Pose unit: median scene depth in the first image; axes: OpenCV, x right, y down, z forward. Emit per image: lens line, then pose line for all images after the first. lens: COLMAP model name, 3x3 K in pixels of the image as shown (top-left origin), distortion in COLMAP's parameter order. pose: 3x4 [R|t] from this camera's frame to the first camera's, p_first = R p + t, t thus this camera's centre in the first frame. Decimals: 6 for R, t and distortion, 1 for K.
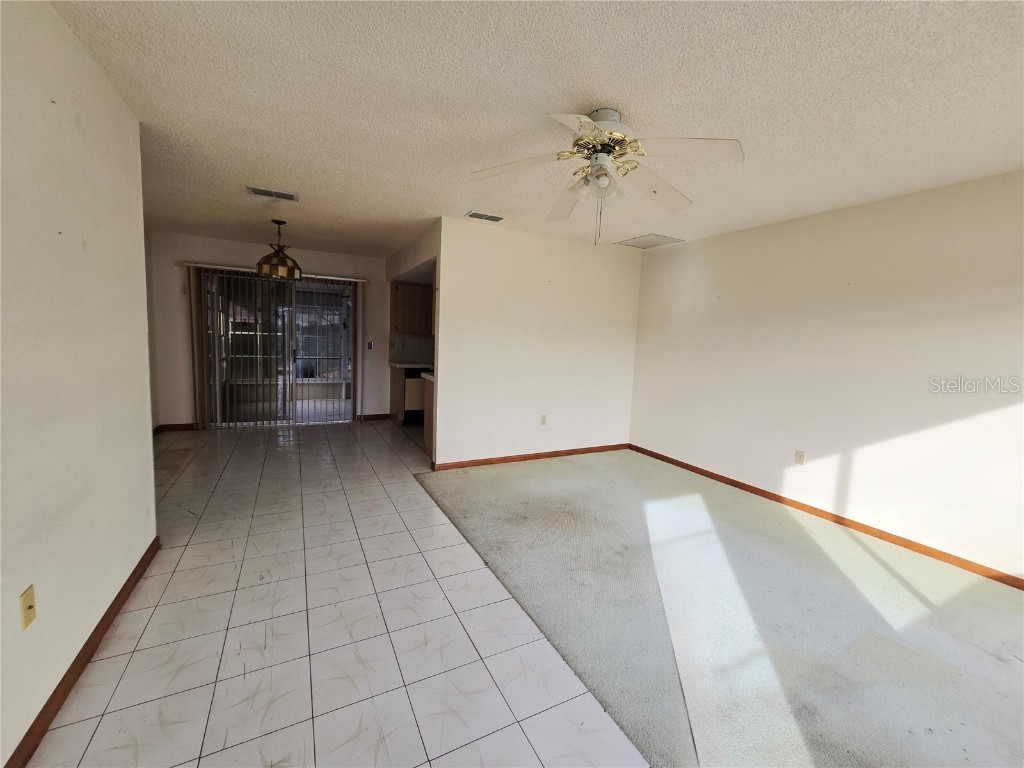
lens RADIAL K [[421.0, 0, 513.3], [0, 421.0, 379.6], [0, 0, 1]] dist [-0.000557, 0.000662]
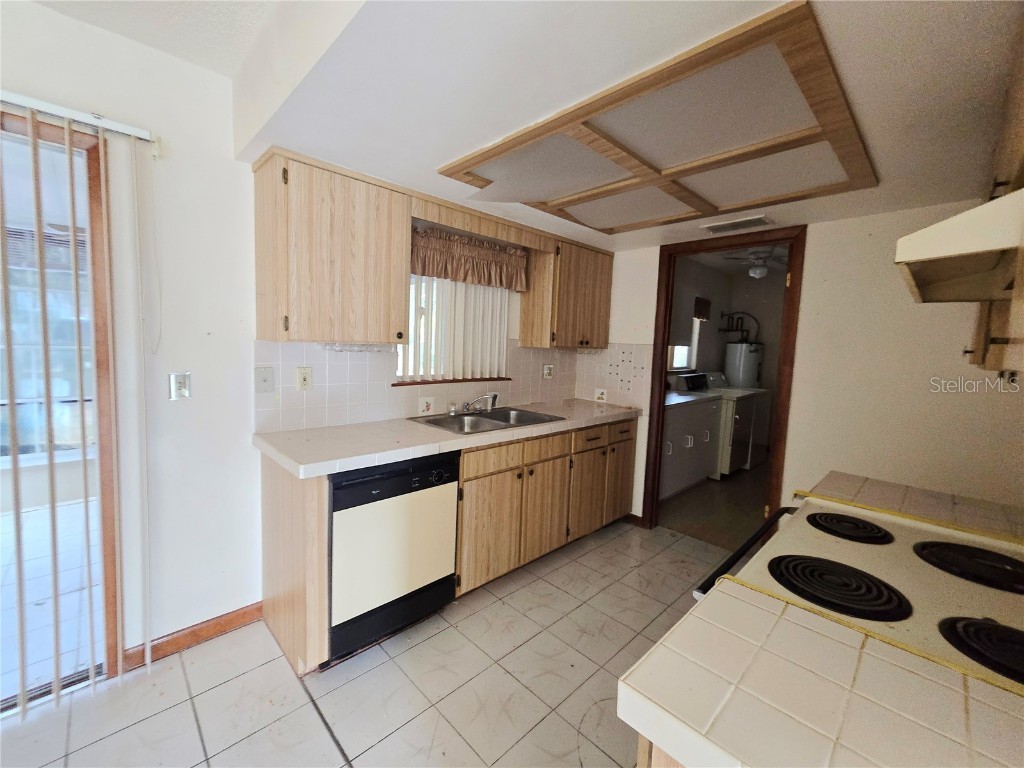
lens RADIAL K [[421.0, 0, 508.6], [0, 421.0, 379.5], [0, 0, 1]] dist [-0.000557, 0.000662]
pose [[0.956862, -0.029787, 0.289013, -0.424557], [0.031472, 0.999504, -0.001183, -0.156762], [-0.288834, 0.010228, 0.957325, 1.348847]]
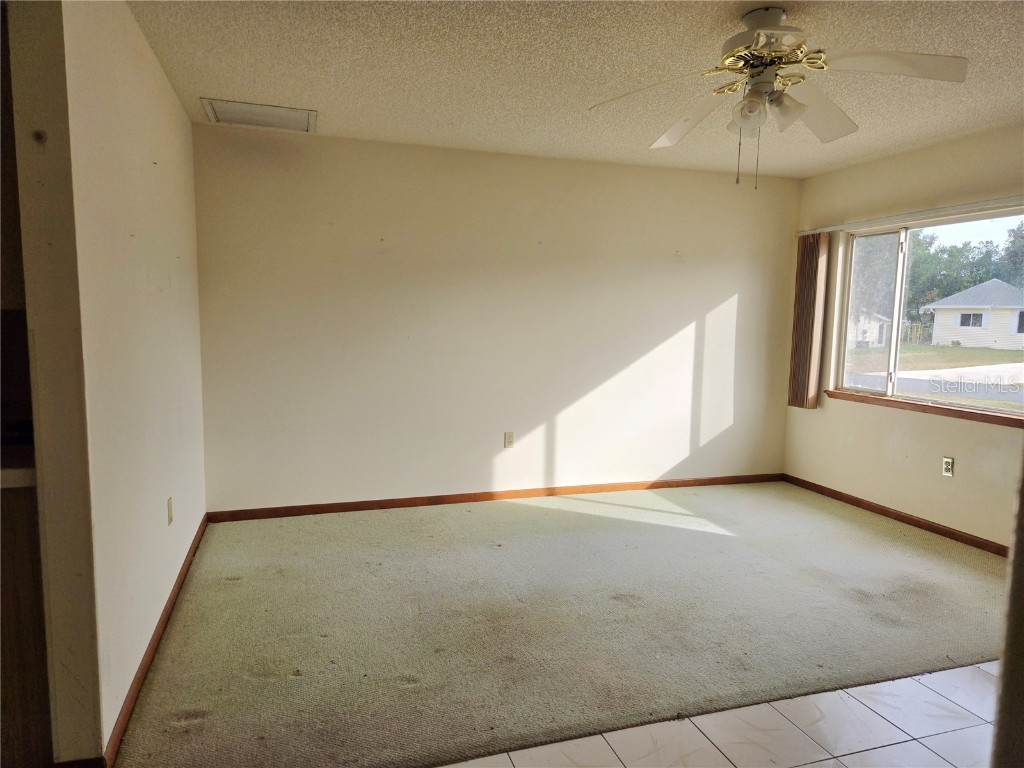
lens RADIAL K [[694.7, 0, 515.7], [0, 694.7, 390.0], [0, 0, 1]] dist [0.047417, -0.006252]
pose [[0.158872, -0.146824, 0.976321, -0.763888], [0.090336, 0.986894, 0.133714, -0.115184], [-0.983158, 0.066953, 0.170054, 0.816293]]
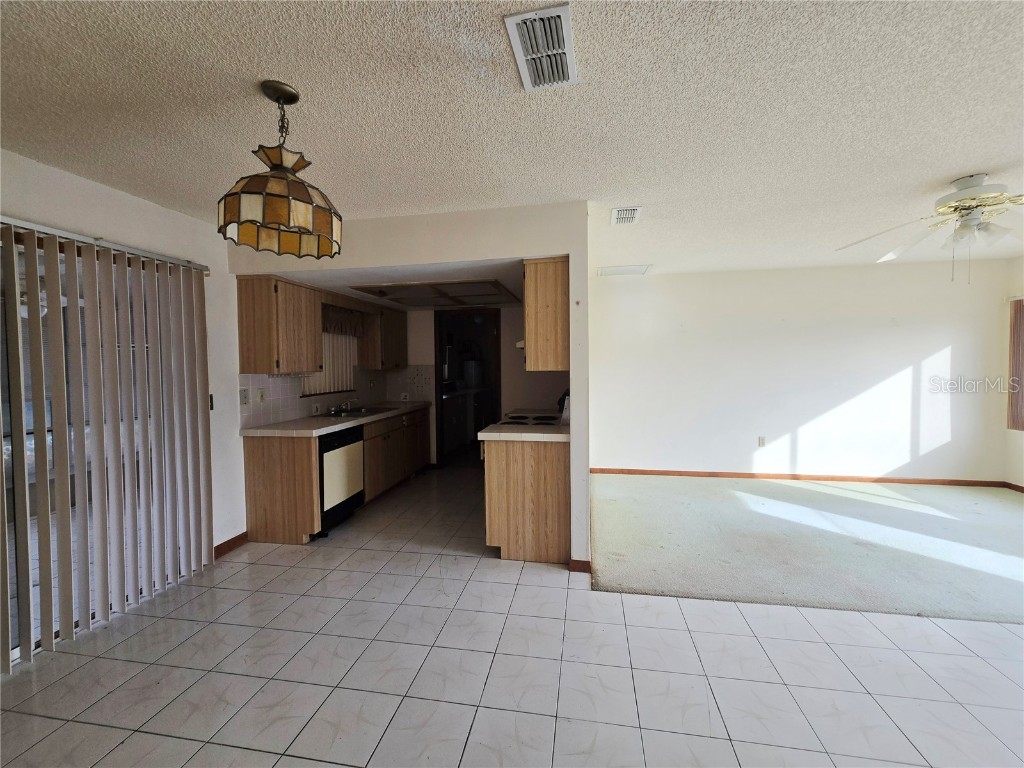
lens RADIAL K [[421.0, 0, 513.3], [0, 421.0, 378.9], [0, 0, 1]] dist [-0.000557, 0.000662]
pose [[0.605008, -0.075059, 0.792674, -1.014284], [0.116982, 0.993123, 0.004753, -0.139671], [-0.787579, 0.089853, 0.609627, 0.866924]]
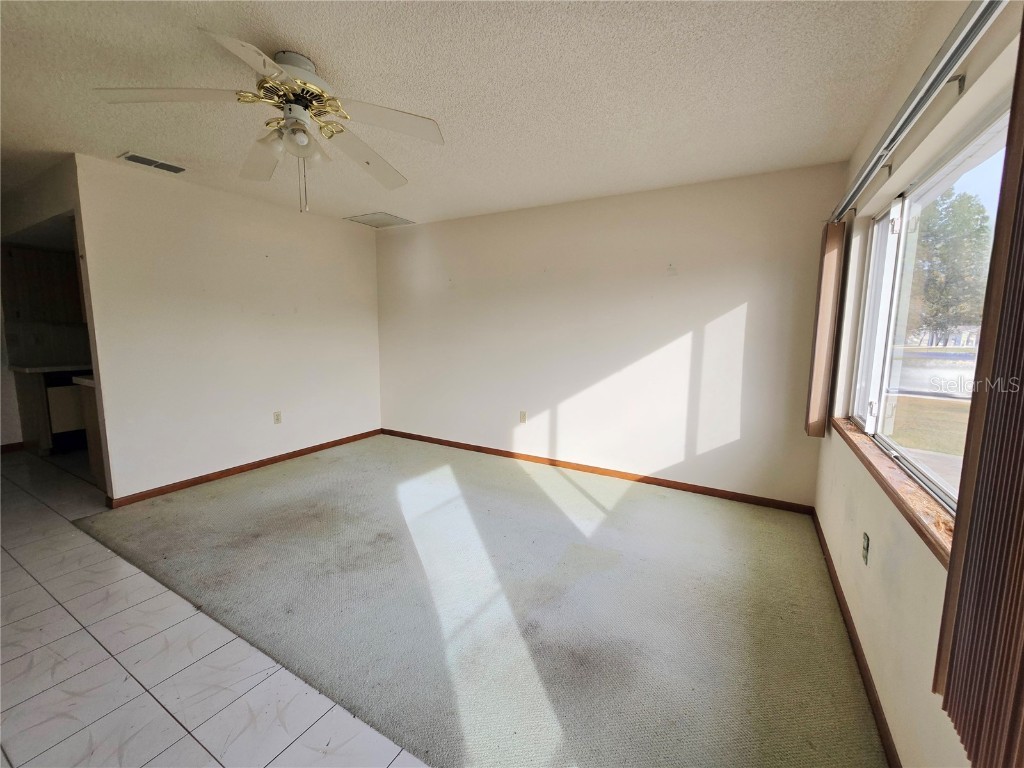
lens RADIAL K [[421.0, 0, 515.1], [0, 421.0, 379.6], [0, 0, 1]] dist [-0.000557, 0.000662]
pose [[0.841307, -0.099717, 0.531281, 0.046549], [0.079488, 0.994975, 0.060876, 0.006207], [-0.534682, -0.008985, 0.845006, 0.011812]]
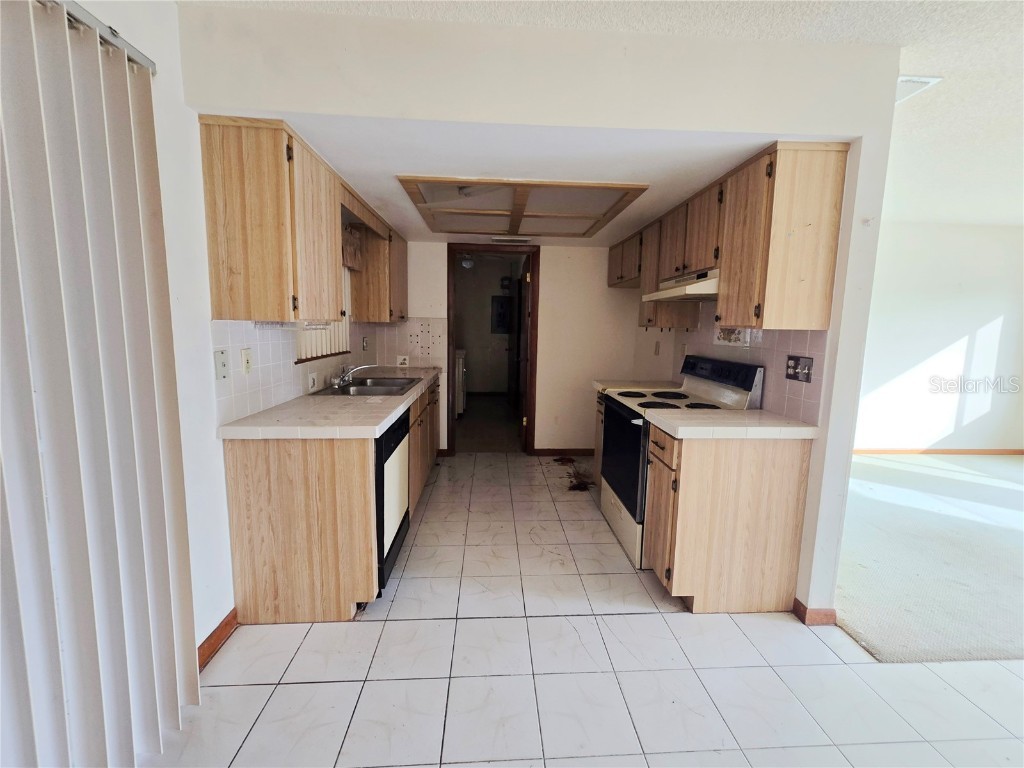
lens RADIAL K [[421.0, 0, 514.7], [0, 421.0, 378.1], [0, 0, 1]] dist [-0.000557, 0.000662]
pose [[0.405456, -0.146385, 0.902317, -0.933052], [0.091868, 0.988622, 0.119106, -0.181658], [-0.909487, 0.034602, 0.414291, 1.470057]]
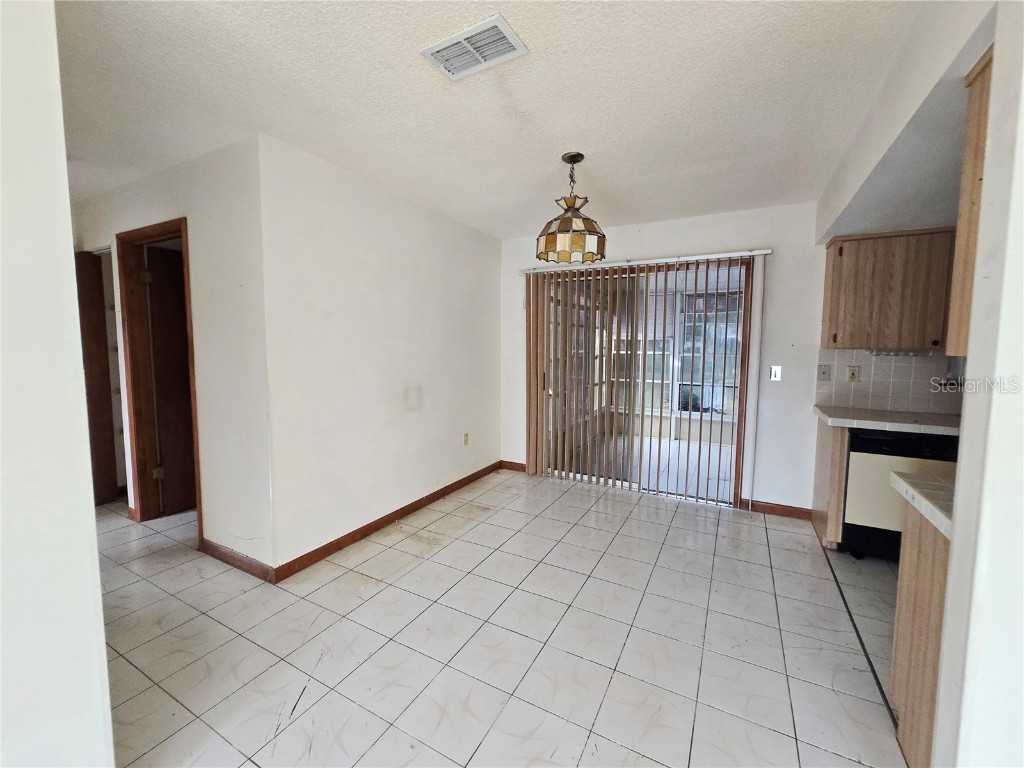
lens RADIAL K [[421.0, 0, 519.5], [0, 421.0, 374.6], [0, 0, 1]] dist [-0.000557, 0.000662]
pose [[0.568770, 0.027624, -0.822032, -0.175775], [-0.066634, 0.997698, -0.012577, -0.102482], [0.819793, 0.061929, 0.569302, 0.873620]]
